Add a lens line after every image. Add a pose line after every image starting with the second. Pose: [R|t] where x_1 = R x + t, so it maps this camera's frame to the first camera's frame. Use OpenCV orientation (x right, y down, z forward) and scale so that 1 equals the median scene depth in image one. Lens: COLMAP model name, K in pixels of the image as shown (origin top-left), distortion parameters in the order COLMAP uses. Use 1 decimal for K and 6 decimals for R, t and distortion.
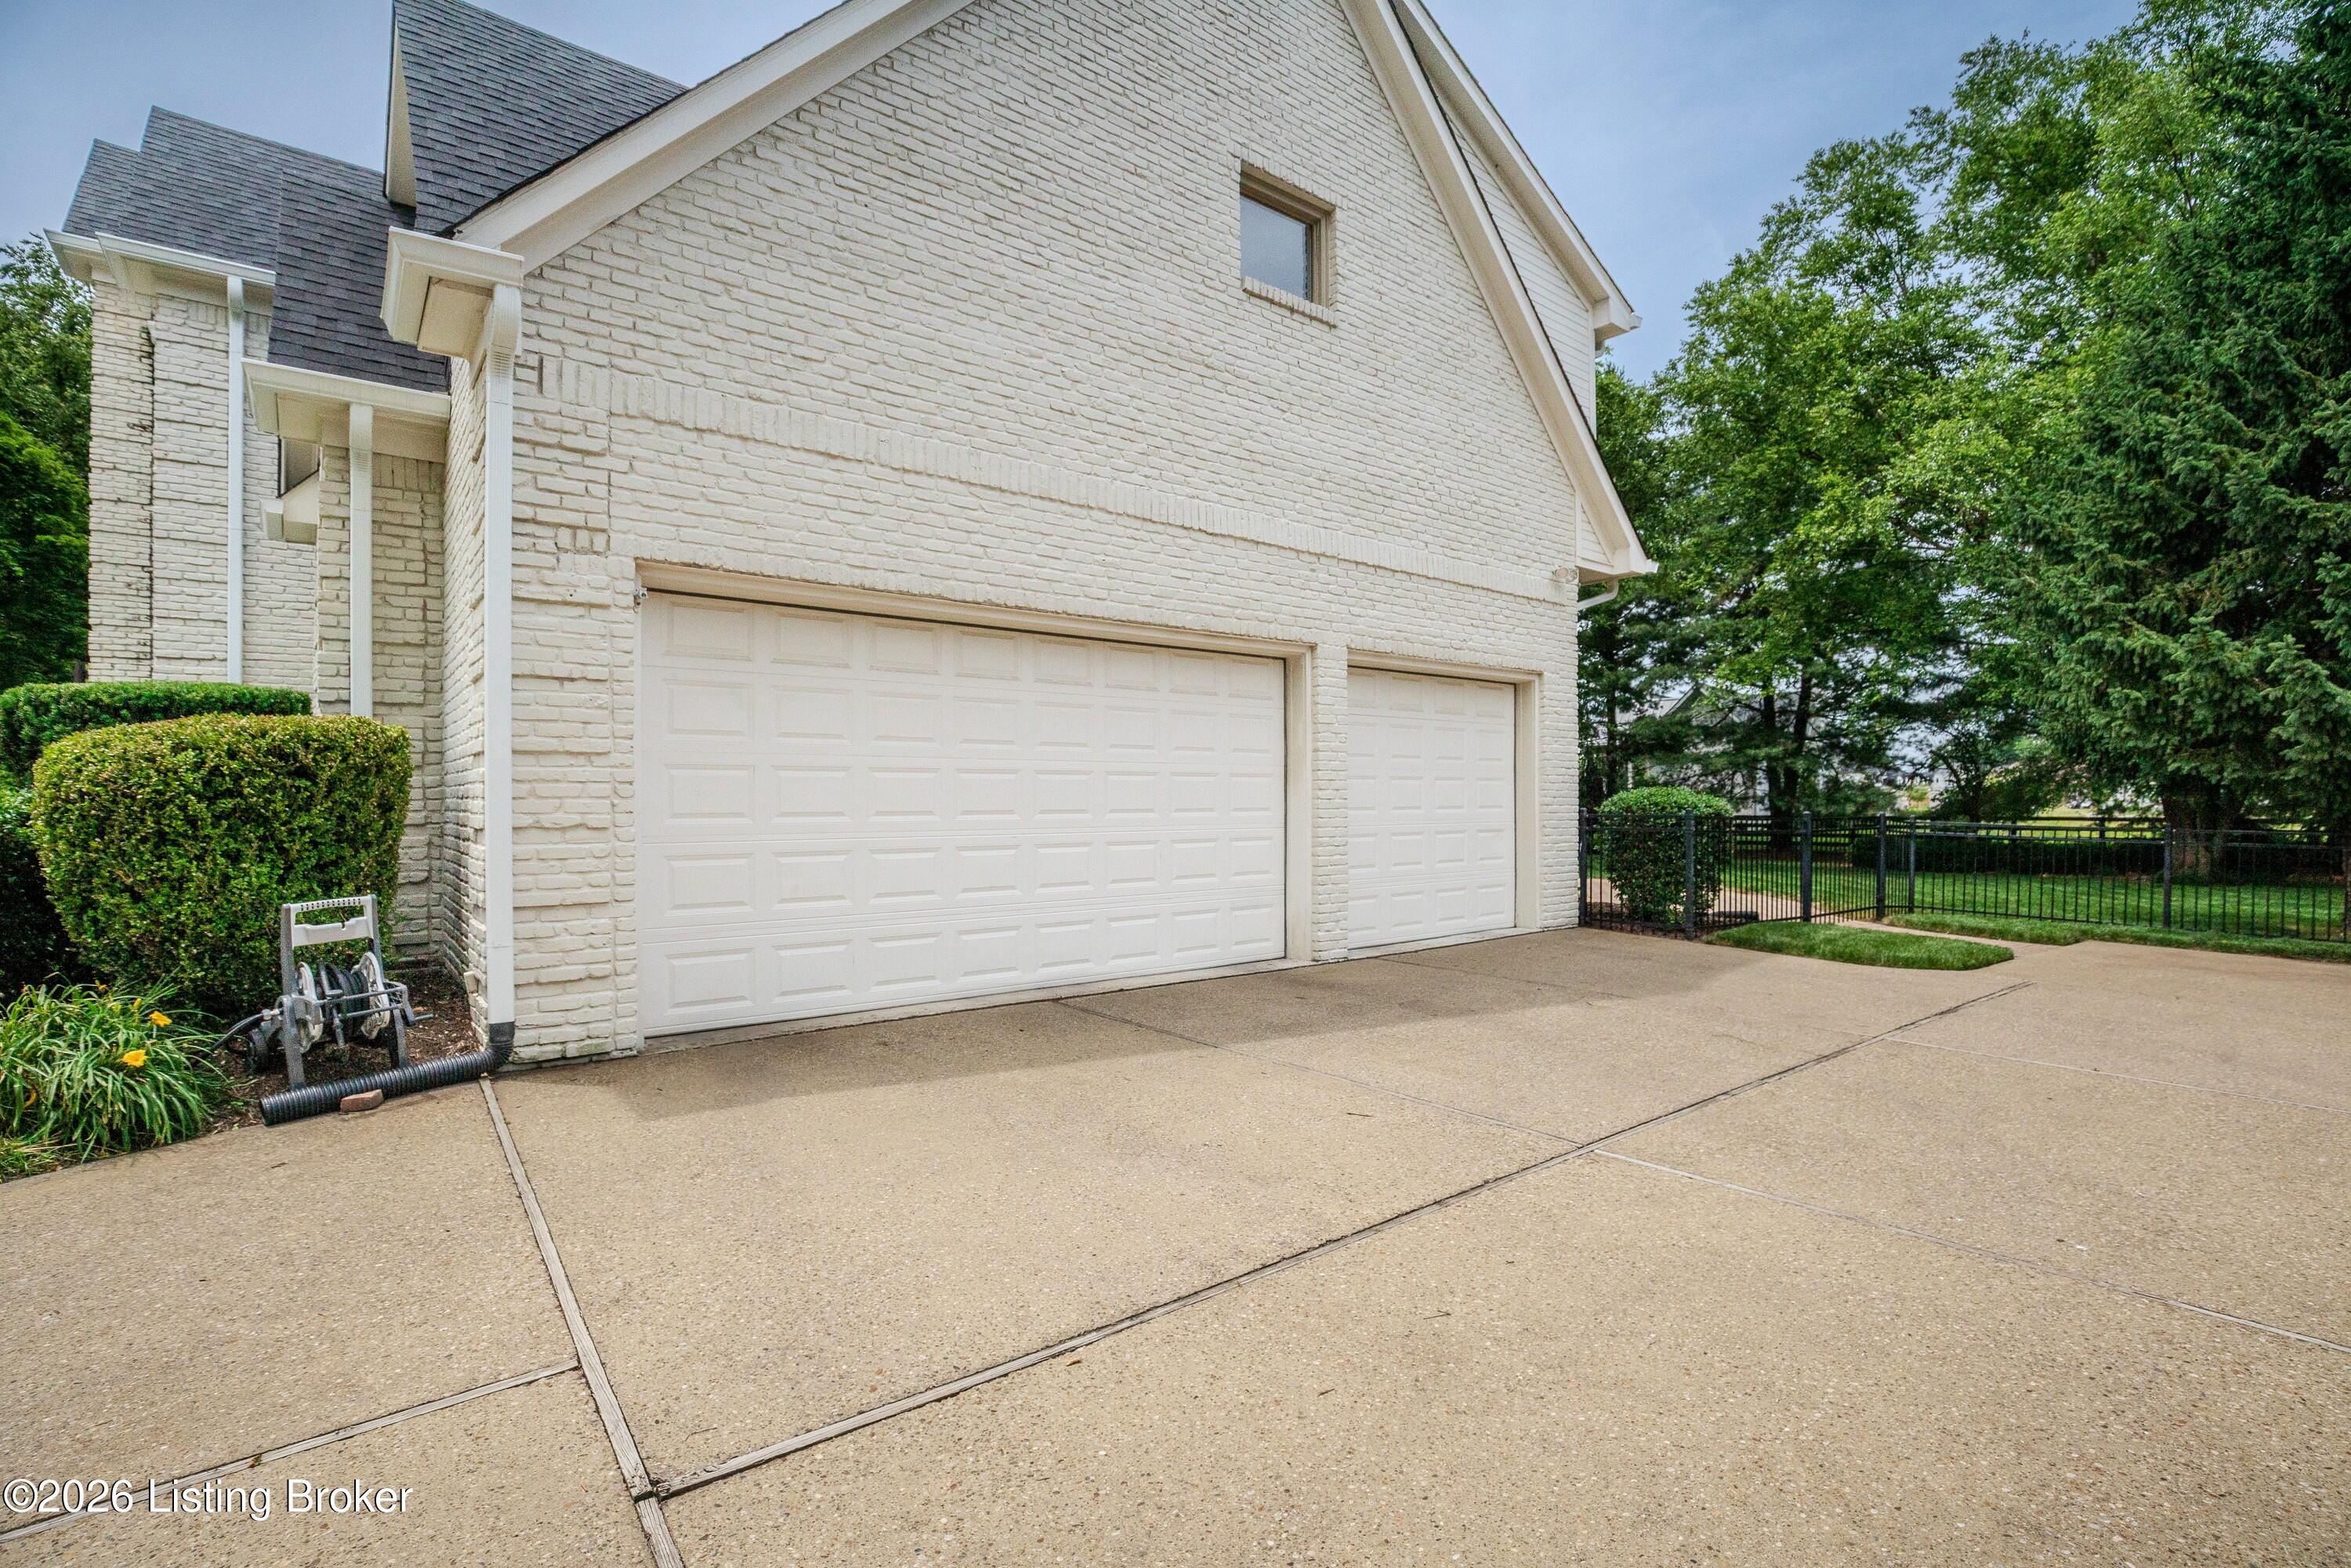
lens RADIAL K [[1073.6, 0, 1165.2], [0, 1073.6, 799.8], [0, 0, 1]] dist [-0.019804, 0.001128]
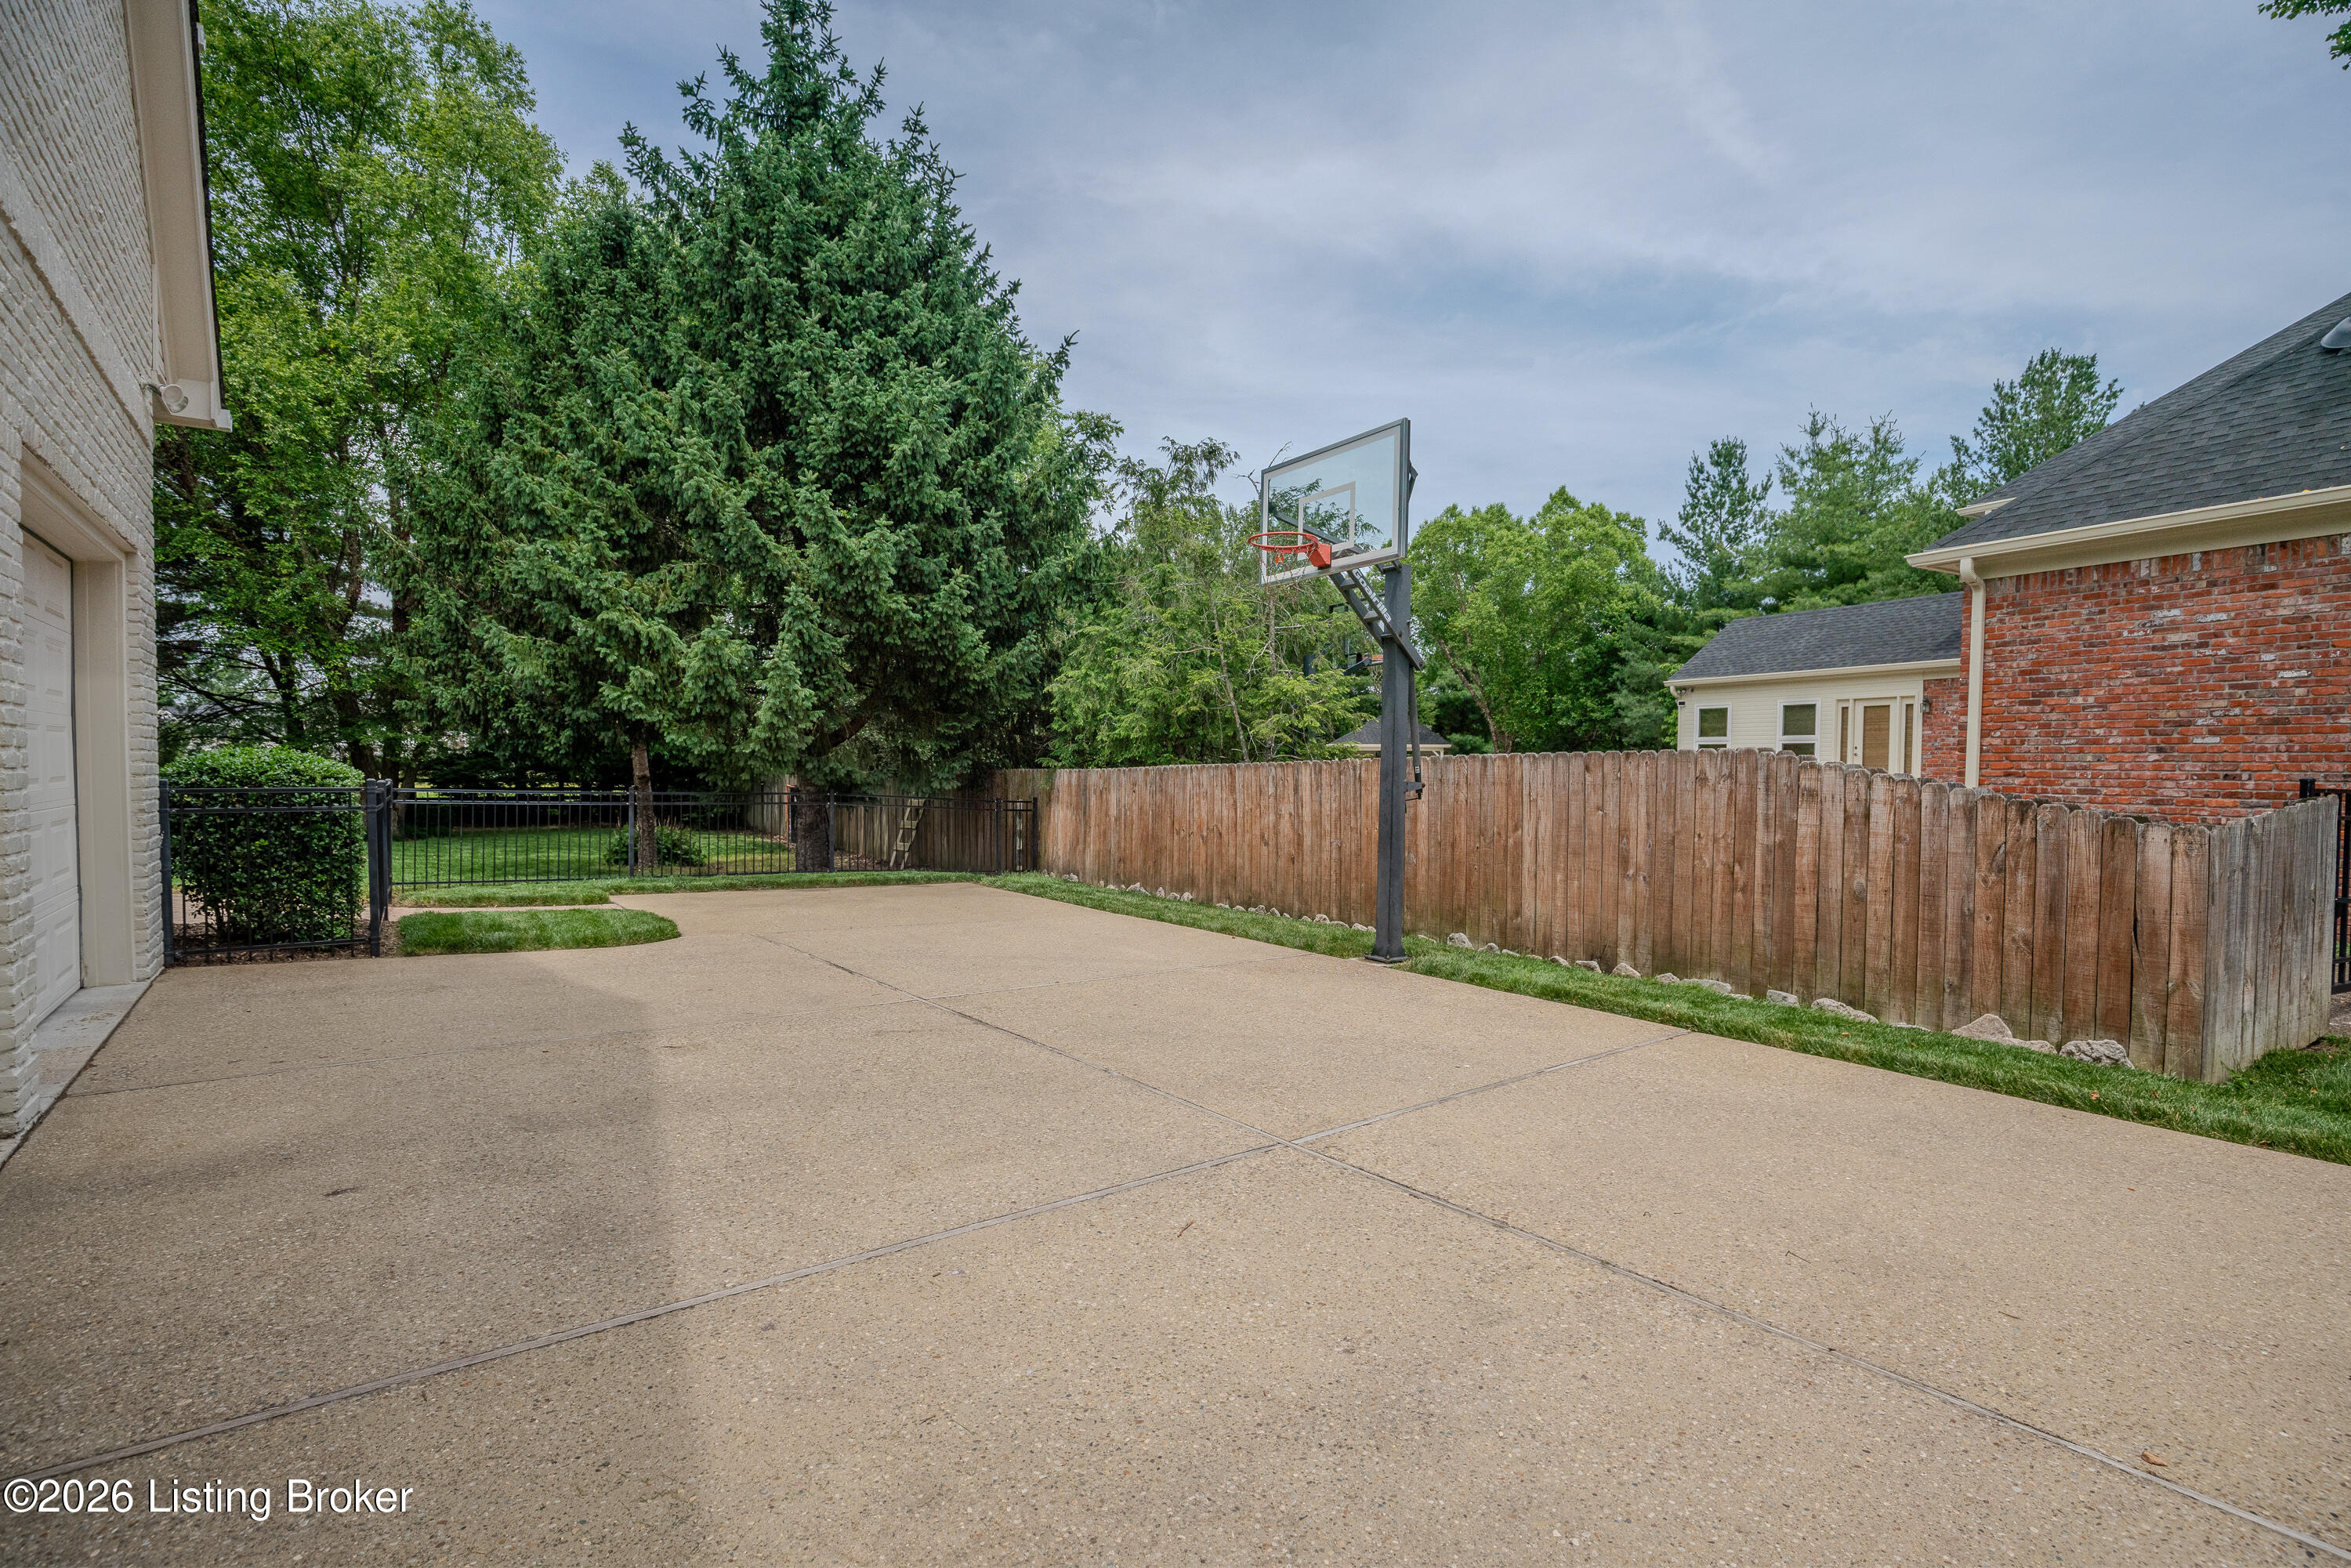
lens RADIAL K [[1073.6, 0, 1165.2], [0, 1073.6, 799.8], [0, 0, 1]] dist [-0.019804, 0.001128]
pose [[0.021401, -0.028983, 0.999351, -0.525652], [-0.013045, 0.999487, 0.029266, -0.013493], [-0.999686, -0.013663, 0.021012, 1.003645]]
